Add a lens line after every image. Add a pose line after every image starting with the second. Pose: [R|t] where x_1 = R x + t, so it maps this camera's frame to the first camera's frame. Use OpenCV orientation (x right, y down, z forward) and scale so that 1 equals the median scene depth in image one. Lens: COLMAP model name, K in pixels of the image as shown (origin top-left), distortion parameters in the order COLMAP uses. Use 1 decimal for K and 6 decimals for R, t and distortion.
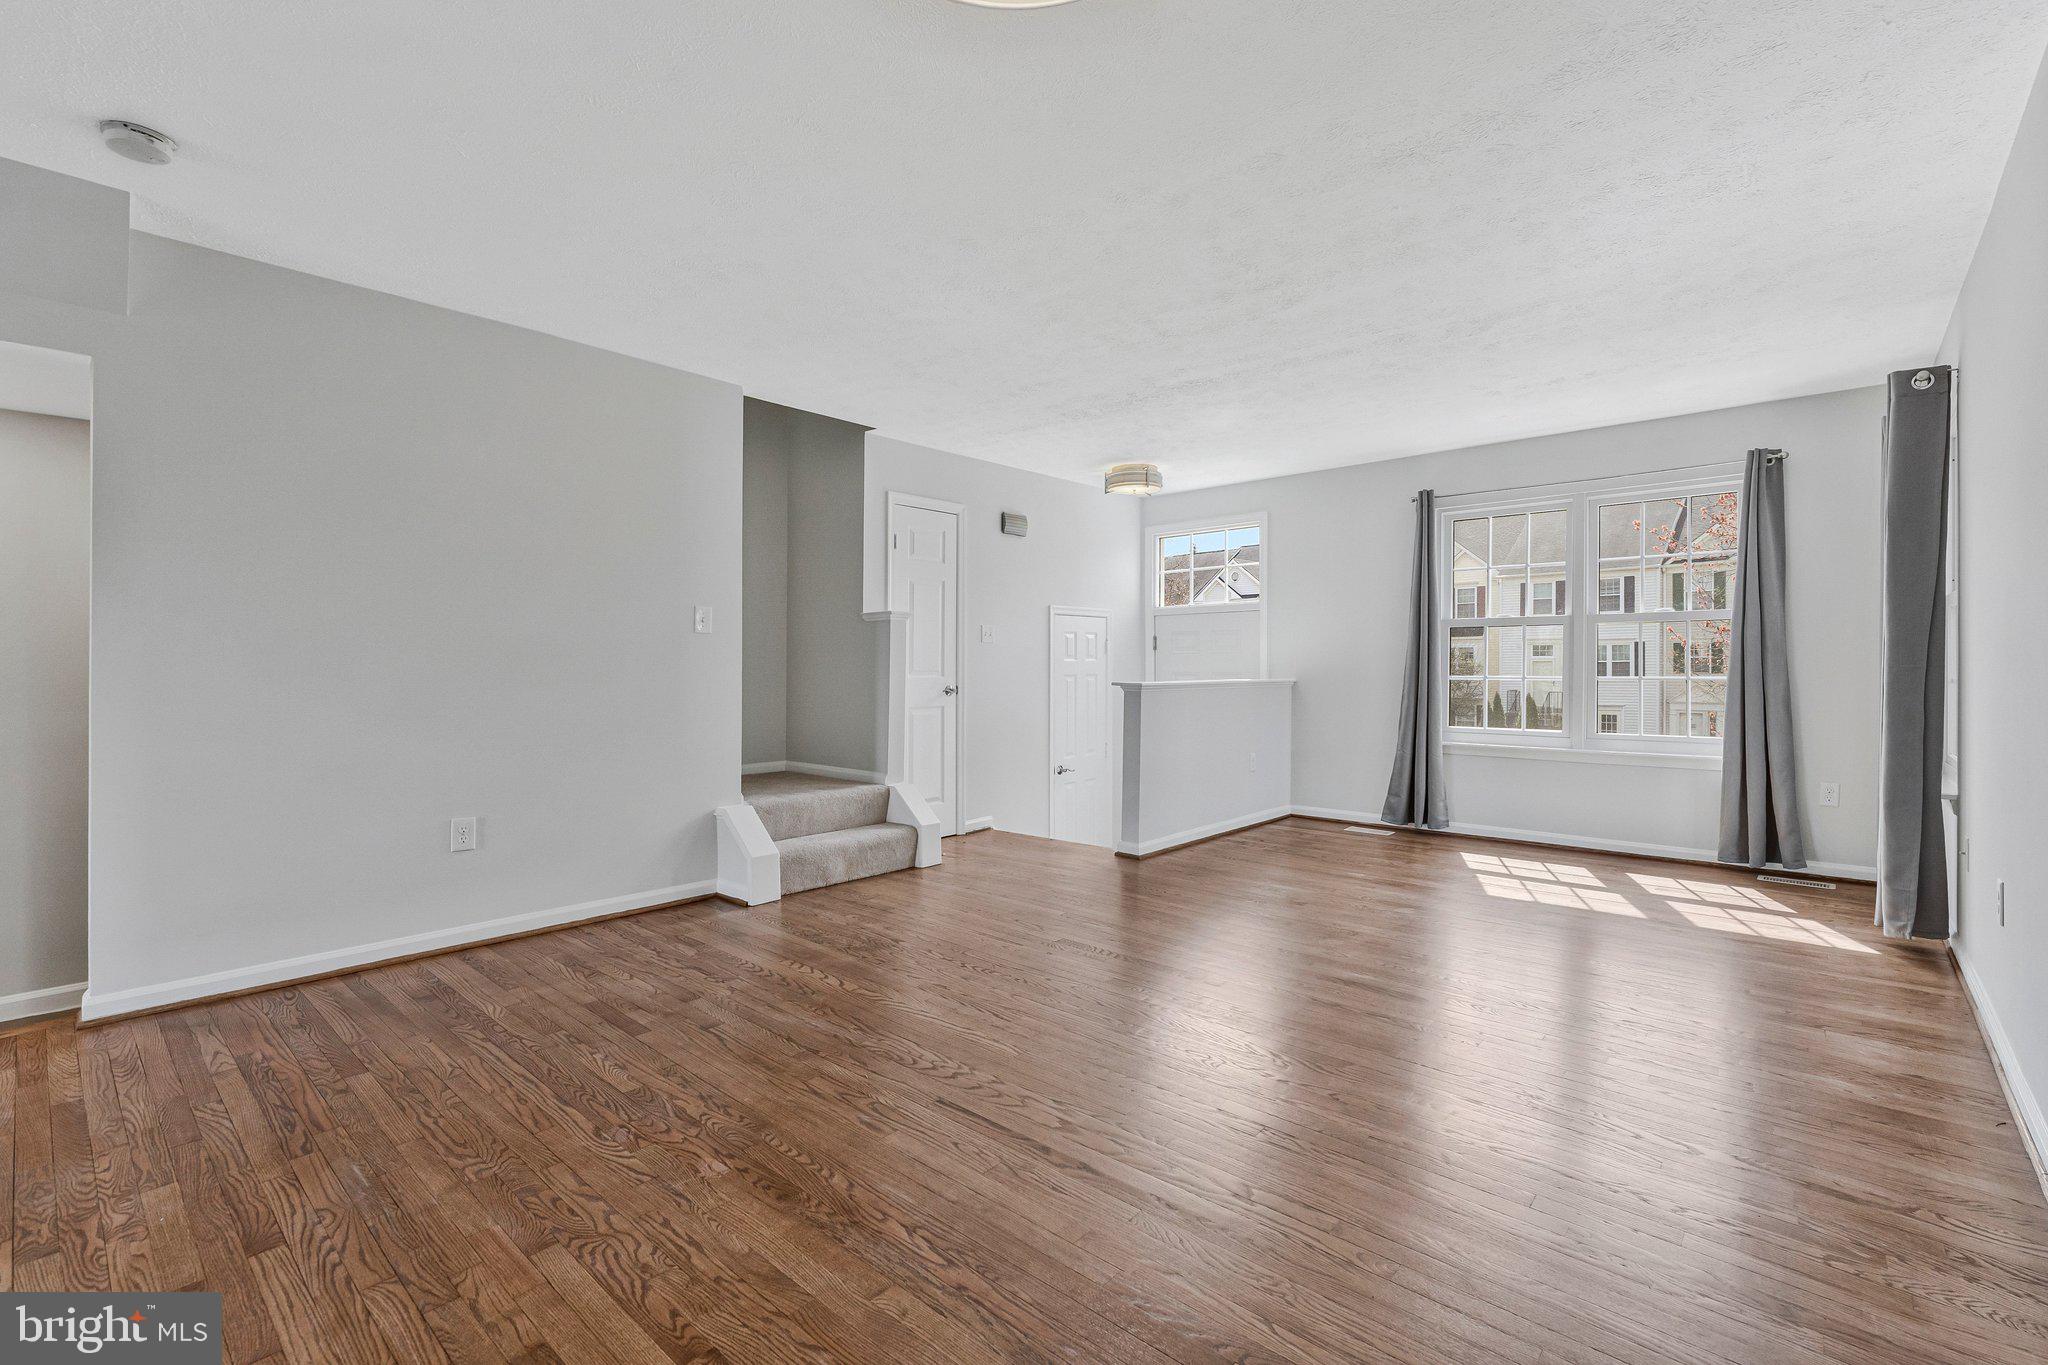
lens RADIAL K [[883.1, 0, 1021.9], [0, 883.1, 684.9], [0, 0, 1]] dist [0.000901, -0.001022]
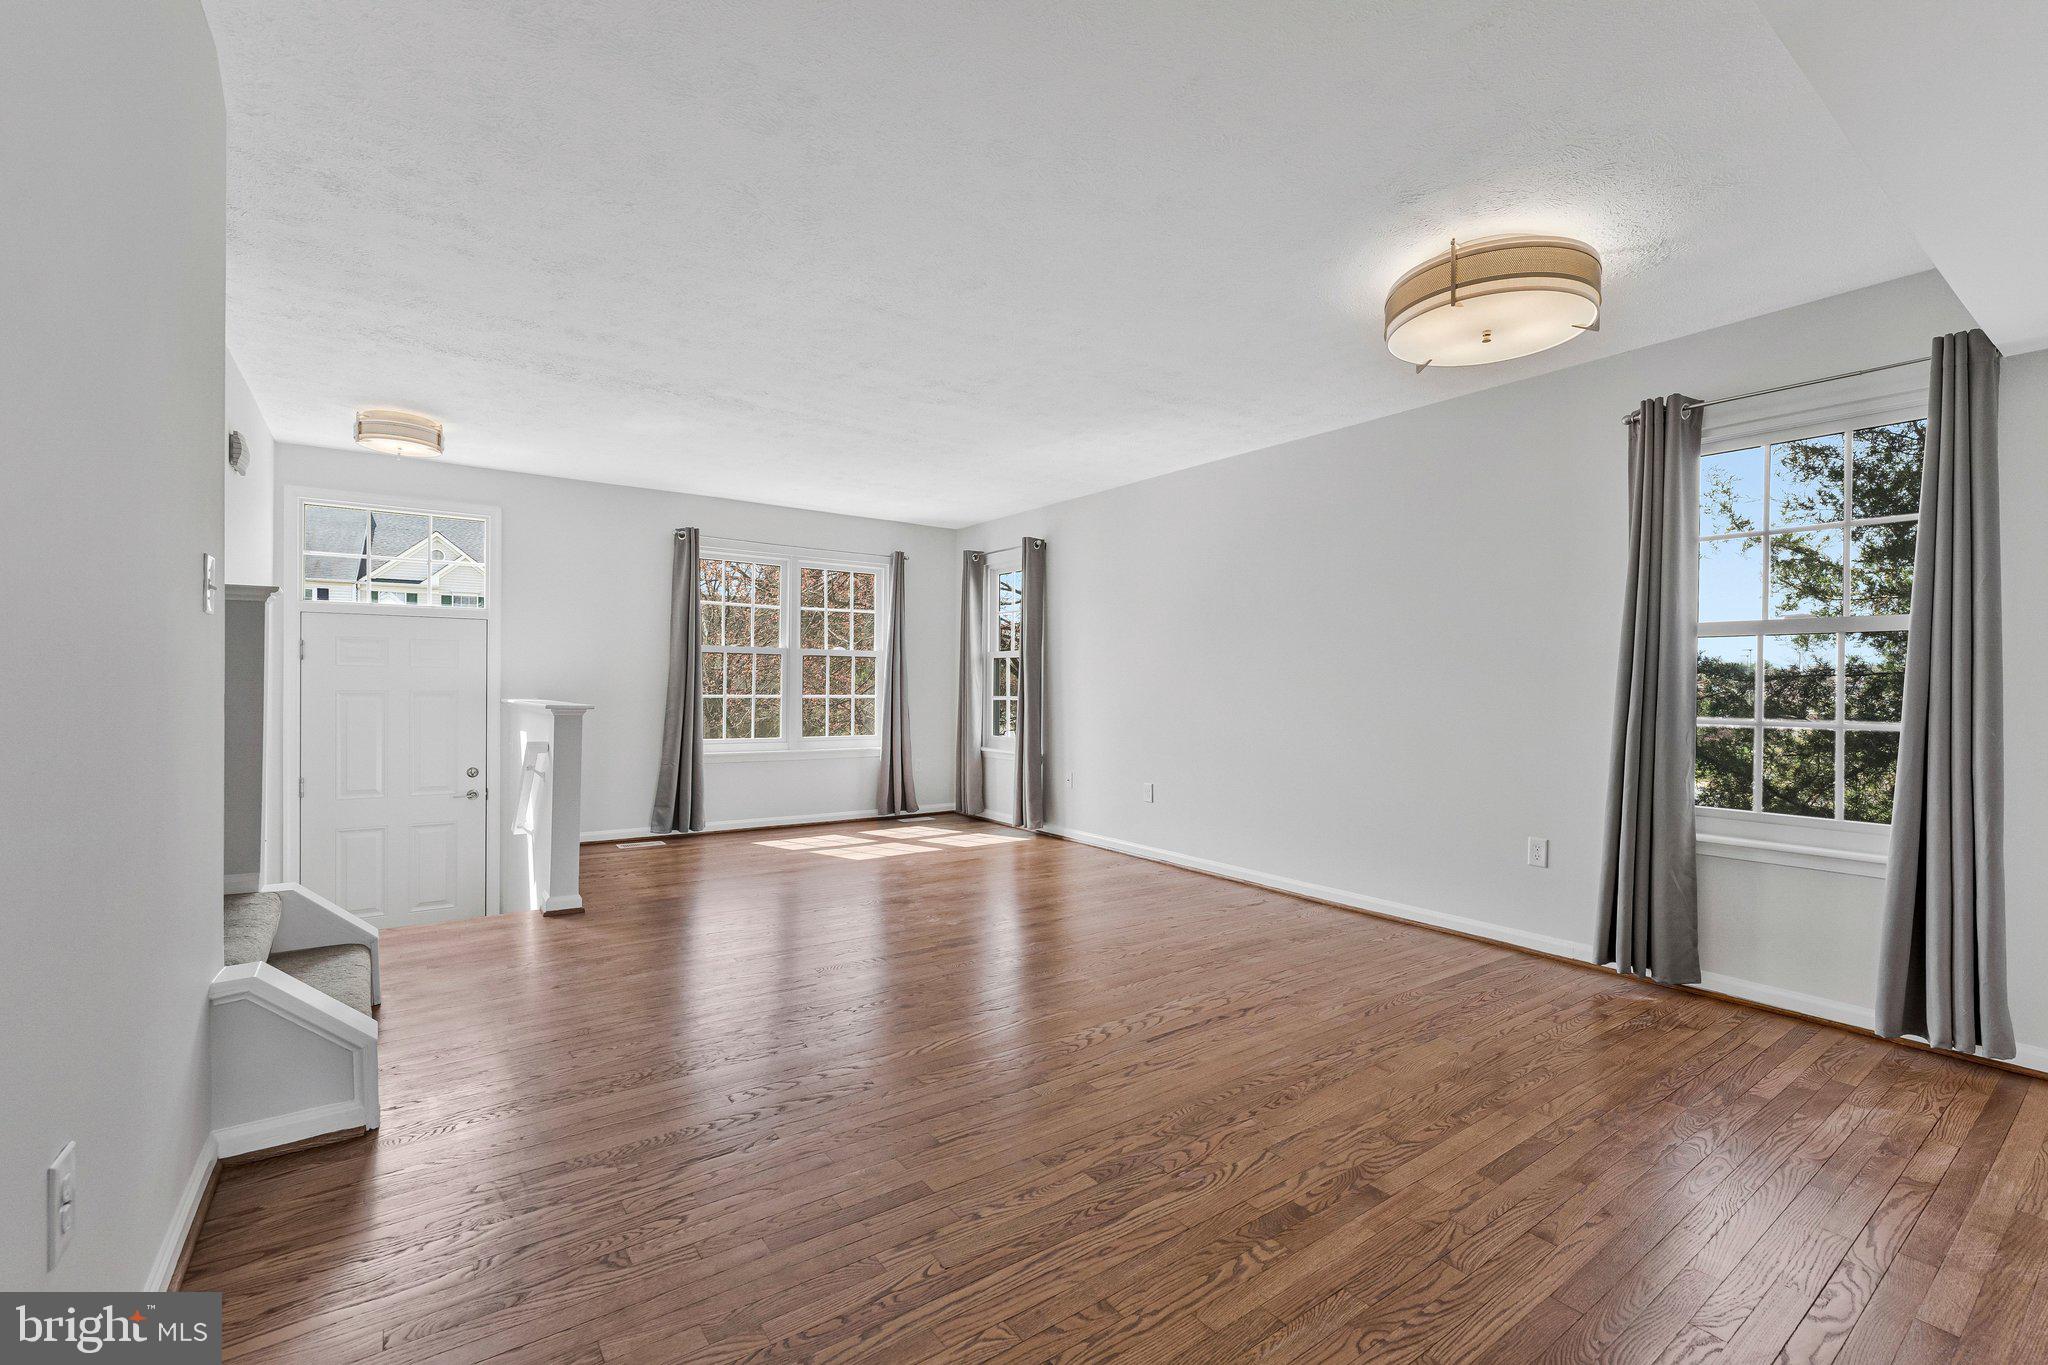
lens RADIAL K [[883.1, 0, 1007.4], [0, 883.1, 700.9], [0, 0, 1]] dist [0.000901, -0.001022]
pose [[0.224350, -0.011125, 0.974445, -0.602230], [0.009580, 0.999912, 0.009210, -0.009919], [-0.974462, 0.007269, 0.224436, 0.407483]]
